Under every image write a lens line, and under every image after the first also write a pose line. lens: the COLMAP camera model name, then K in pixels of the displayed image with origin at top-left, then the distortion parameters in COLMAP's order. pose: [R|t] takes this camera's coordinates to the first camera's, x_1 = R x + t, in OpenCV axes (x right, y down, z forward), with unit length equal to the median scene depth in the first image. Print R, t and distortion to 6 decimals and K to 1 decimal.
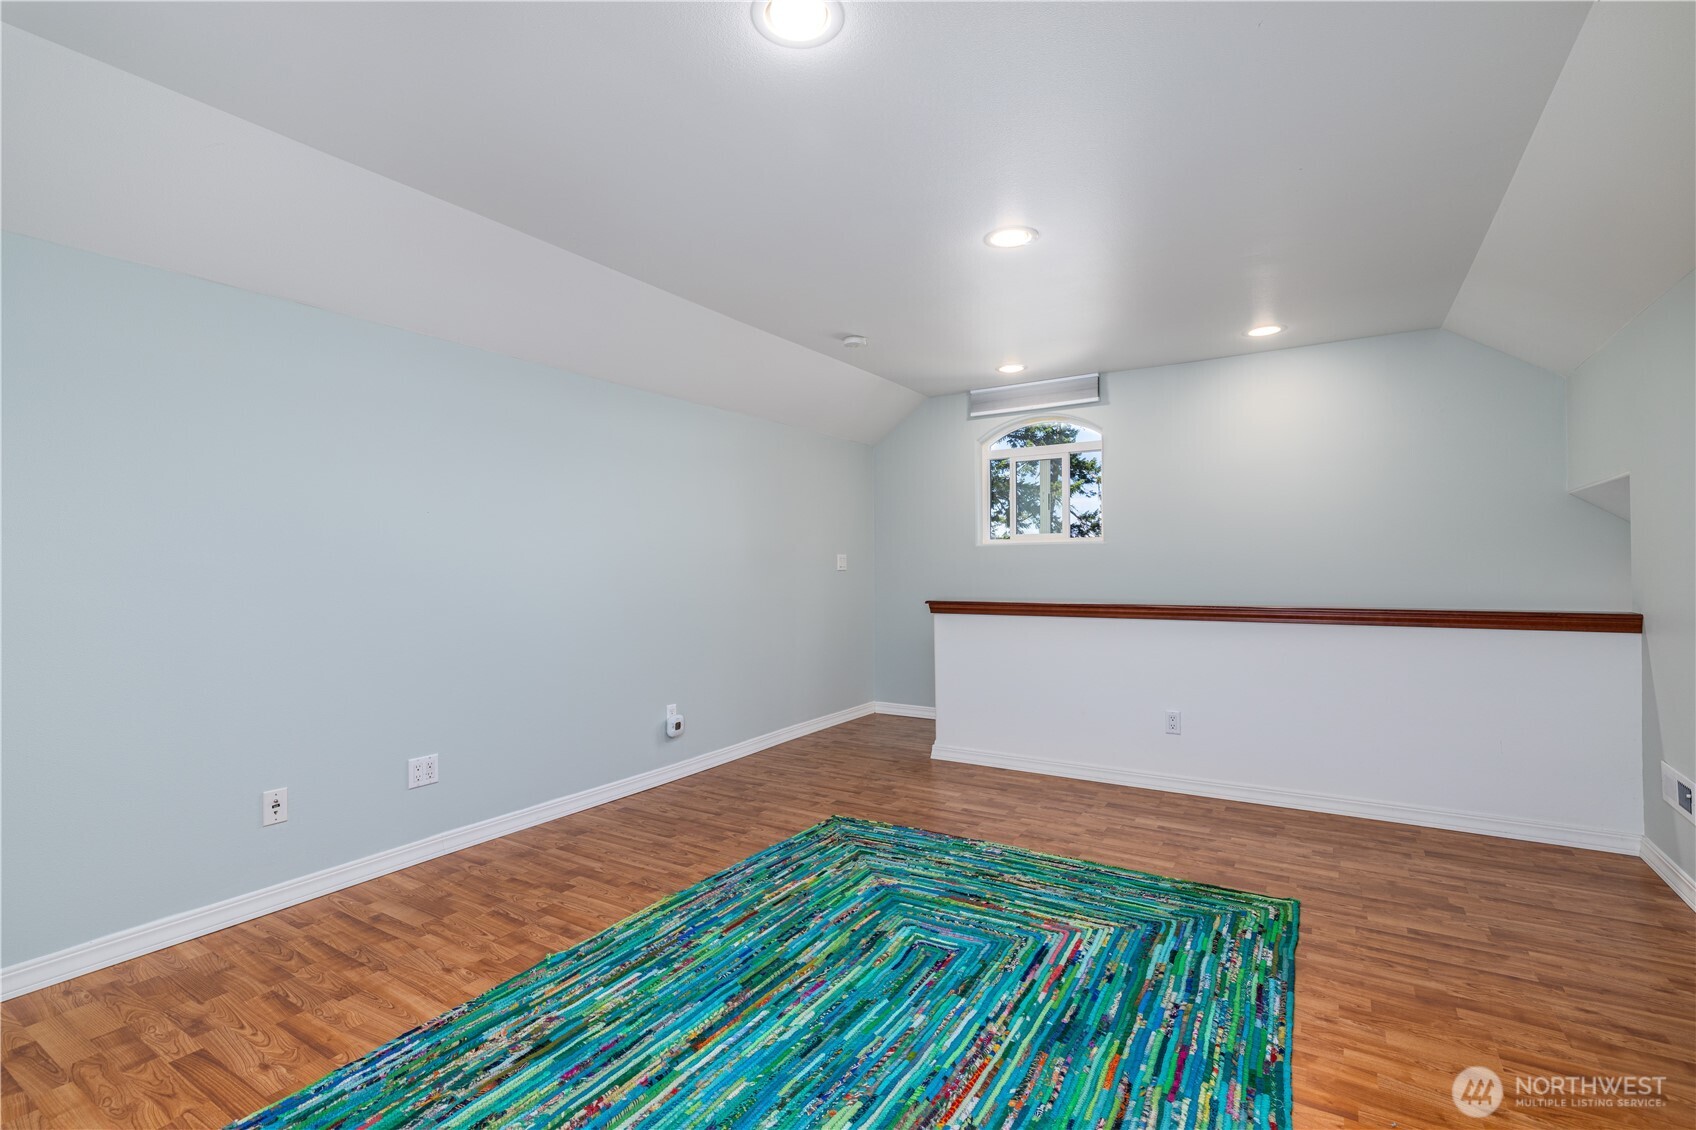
lens RADIAL K [[769.1, 0, 849.8], [0, 769.1, 565.3], [0, 0, 1]] dist [-0.002352, -0.001856]
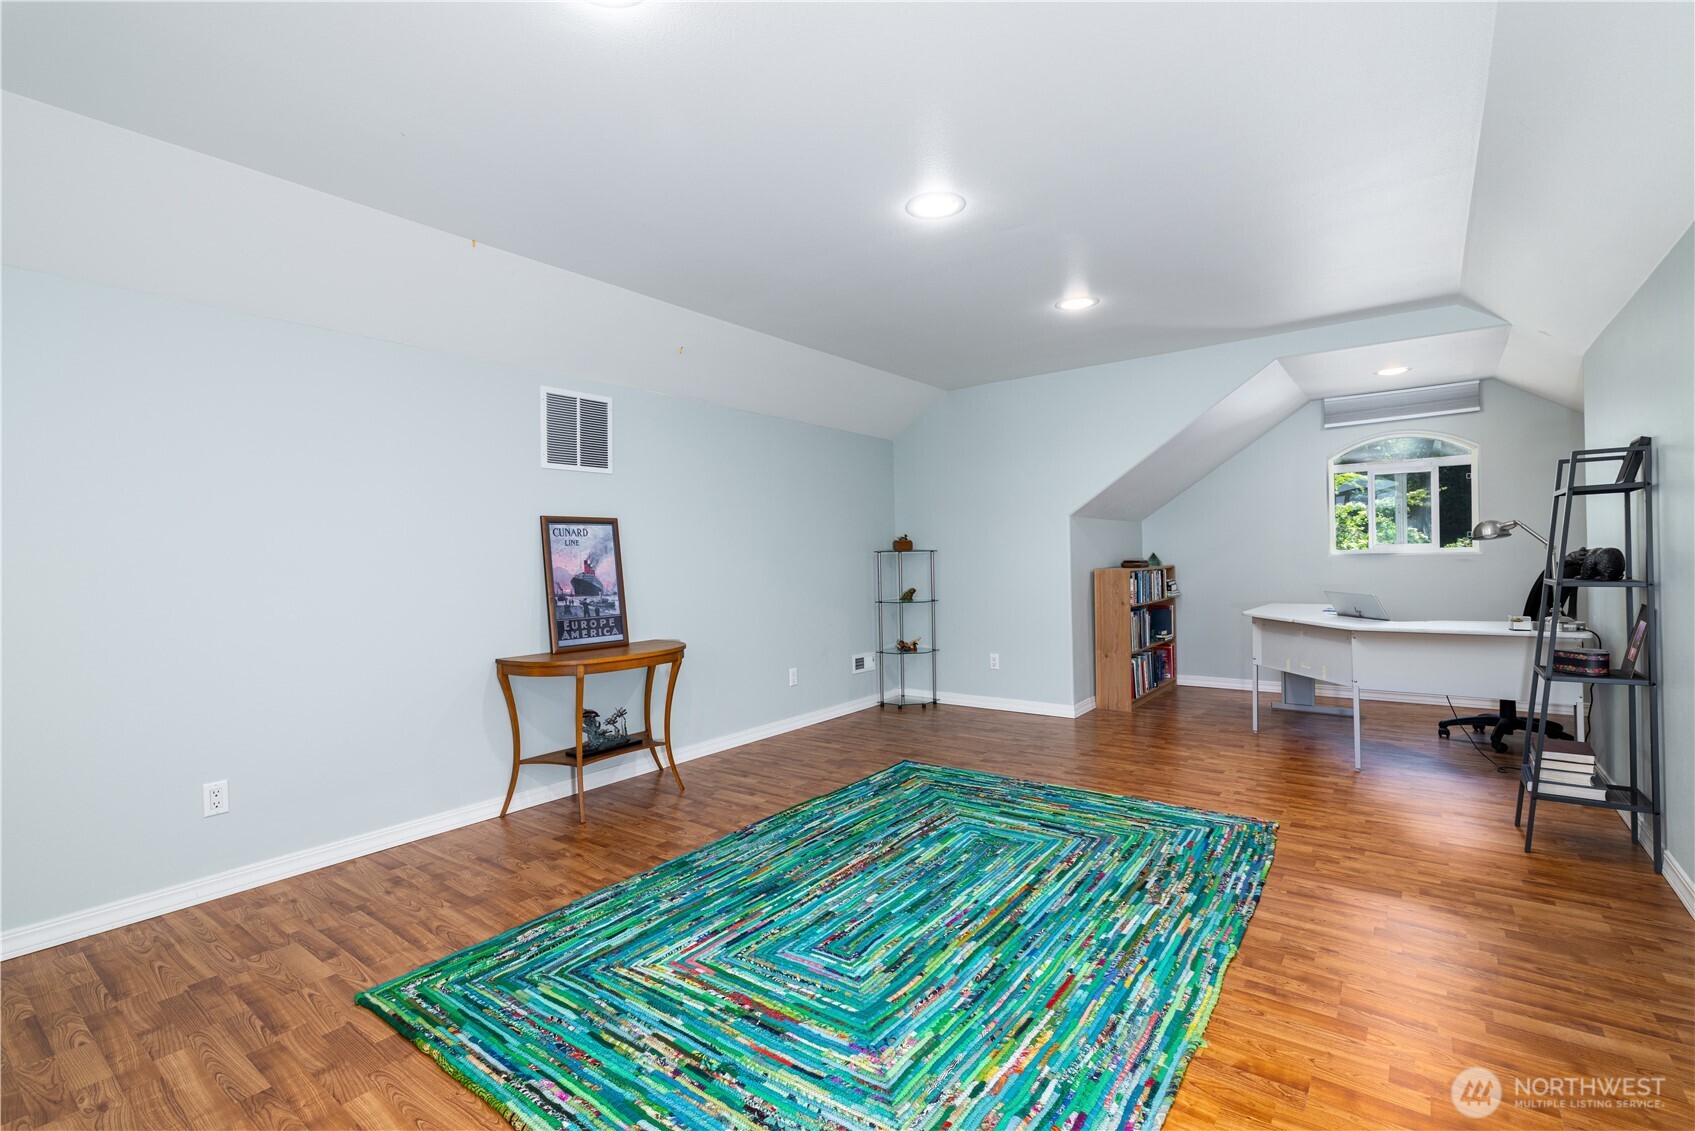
lens RADIAL K [[768.6, 0, 844.0], [0, 768.6, 562.0], [0, 0, 1]] dist [-0.002352, -0.001856]
pose [[-0.995626, 0.028105, 0.089096, 0.000537], [0.028387, 0.999595, 0.001895, 0.003452], [-0.089007, 0.004416, -0.996021, 1.970788]]
